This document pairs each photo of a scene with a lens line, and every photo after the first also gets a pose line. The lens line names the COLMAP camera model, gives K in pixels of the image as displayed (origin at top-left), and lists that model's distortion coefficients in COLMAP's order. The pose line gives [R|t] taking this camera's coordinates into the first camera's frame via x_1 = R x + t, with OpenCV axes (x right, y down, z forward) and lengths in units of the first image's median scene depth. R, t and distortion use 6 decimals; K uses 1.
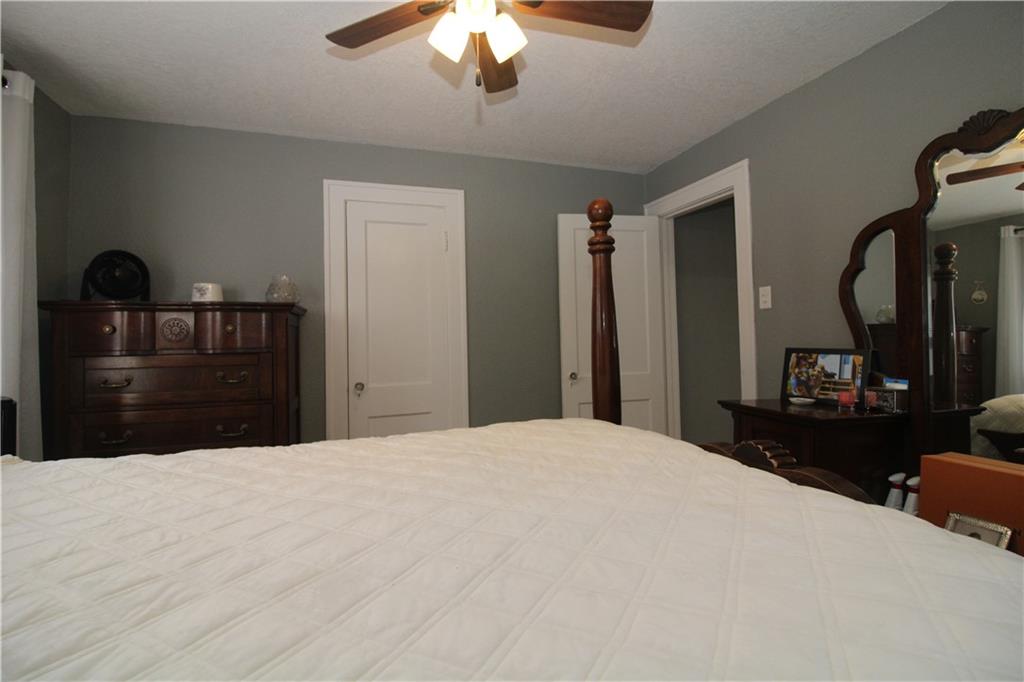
lens RADIAL K [[496.6, 0, 506.0], [0, 496.6, 338.4], [0, 0, 1]] dist [-0.008254, -0.010368]
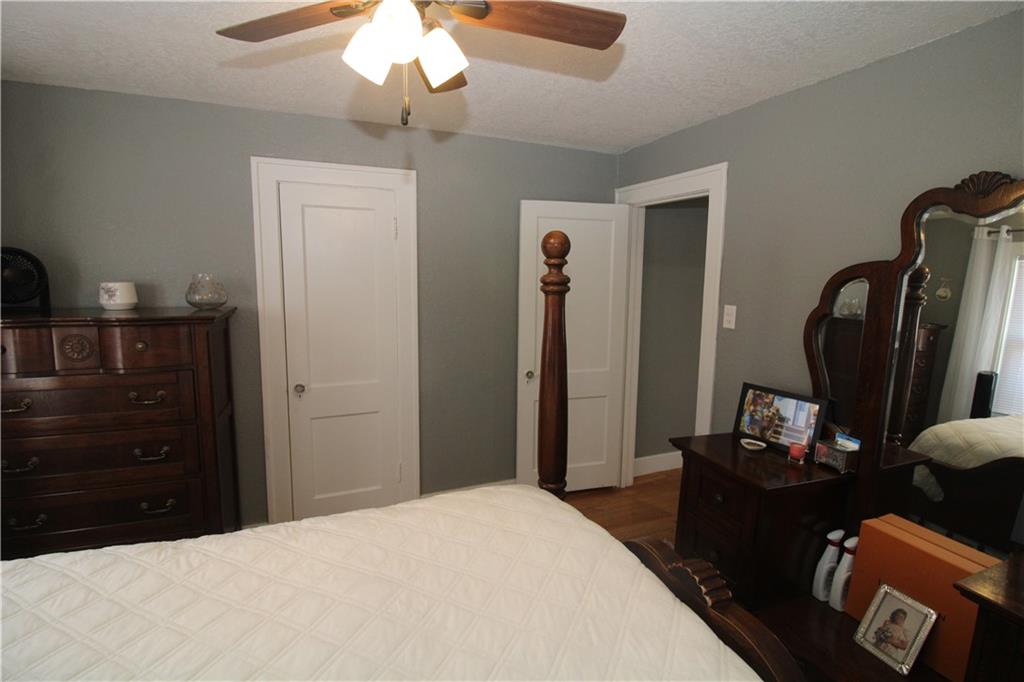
lens RADIAL K [[496.6, 0, 509.2], [0, 496.6, 338.7], [0, 0, 1]] dist [-0.008254, -0.010368]
pose [[0.997636, 0.027718, 0.062878, 0.047602], [-0.036870, 0.988088, 0.149406, -0.190679], [-0.057987, -0.151371, 0.986775, 0.088638]]
